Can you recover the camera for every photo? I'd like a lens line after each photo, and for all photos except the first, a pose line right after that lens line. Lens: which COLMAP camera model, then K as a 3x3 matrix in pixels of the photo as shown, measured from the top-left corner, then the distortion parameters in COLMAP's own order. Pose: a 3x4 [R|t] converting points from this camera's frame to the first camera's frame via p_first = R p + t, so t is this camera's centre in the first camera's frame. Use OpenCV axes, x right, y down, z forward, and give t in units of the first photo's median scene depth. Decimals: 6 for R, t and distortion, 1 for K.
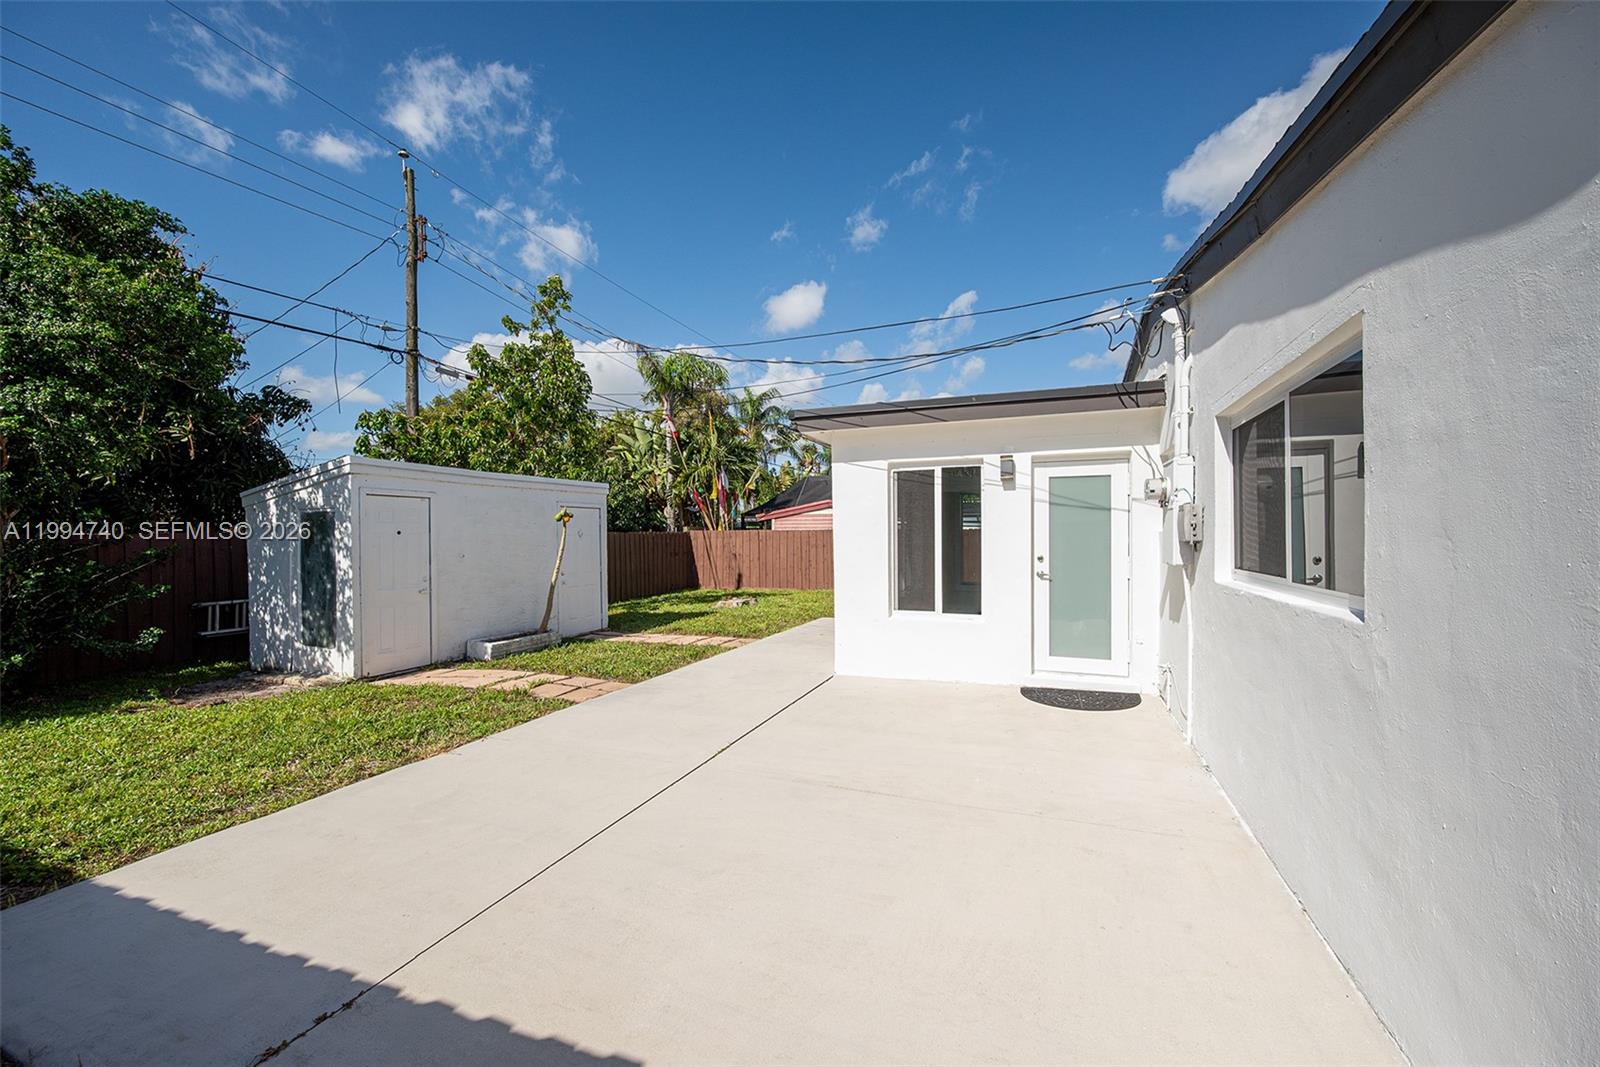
lens RADIAL K [[643.2, 0, 800.0], [0, 643.2, 533.5], [0, 0, 1]] dist [-0.001519, 0.000003]
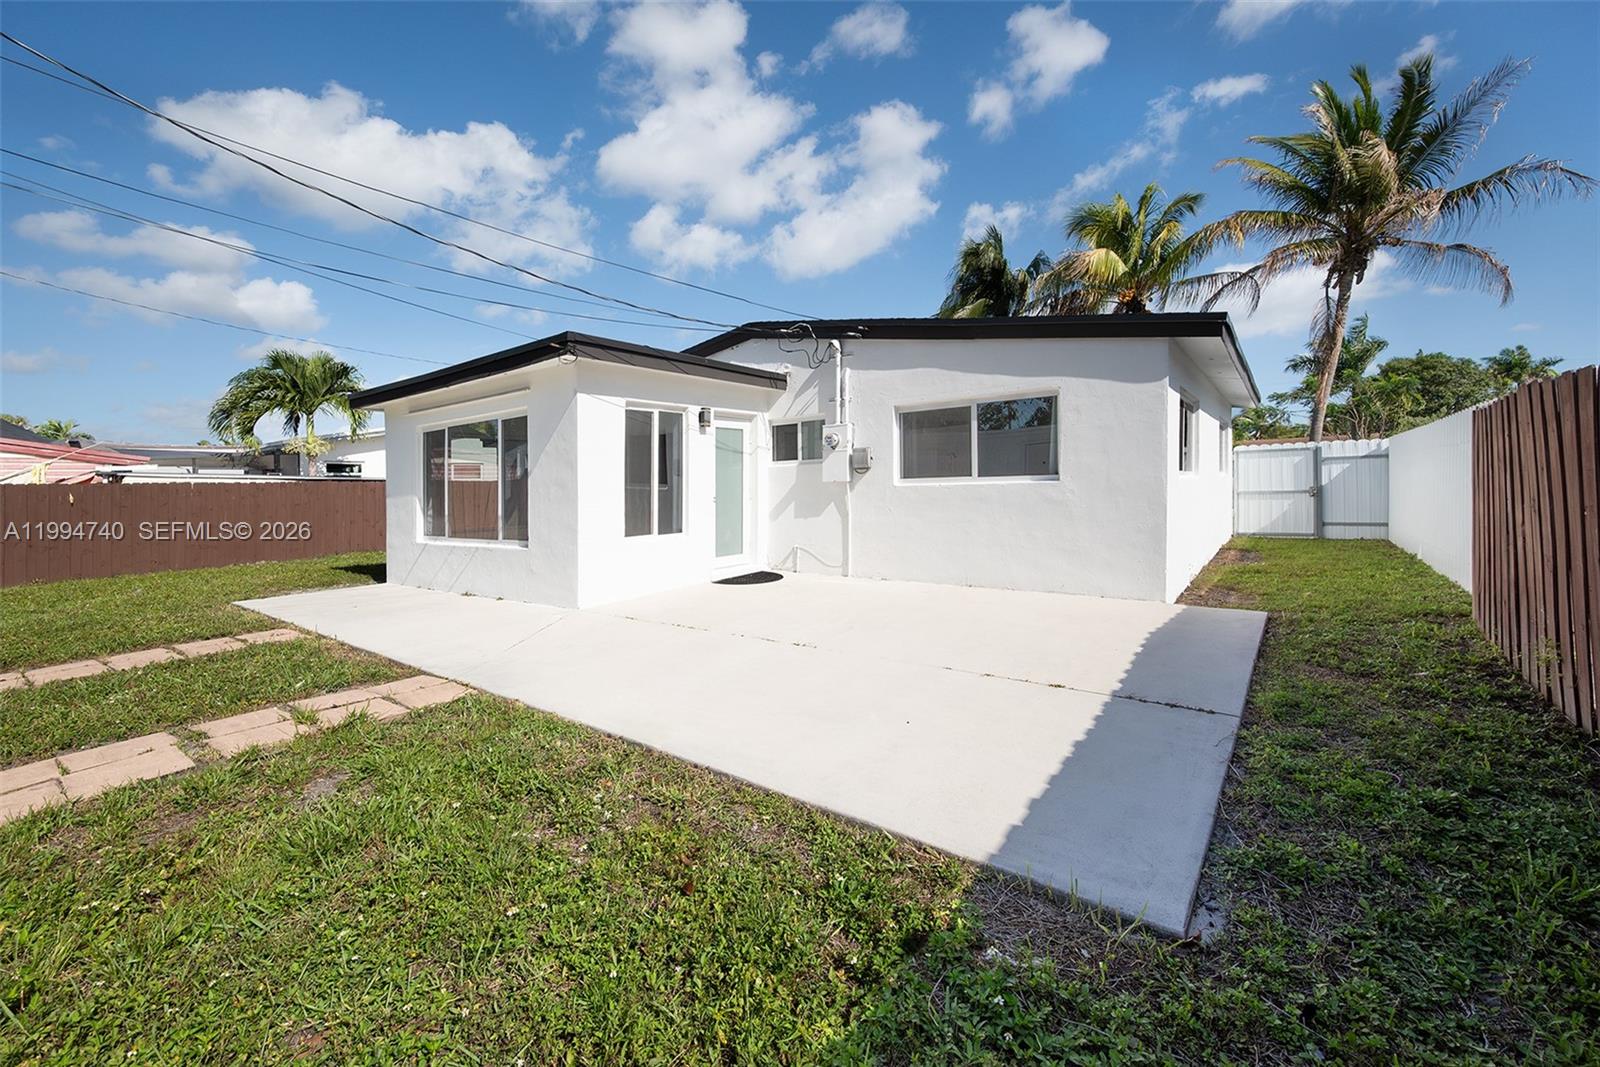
lens RADIAL K [[627.8, 0, 800.0], [0, 627.8, 533.5], [0, 0, 1]] dist [-0.001245, -0.000050]
pose [[0.258207, -0.083298, 0.962492, -0.875342], [0.009490, 0.996447, 0.083690, 0.028947], [-0.966043, -0.012475, 0.258080, 0.477051]]
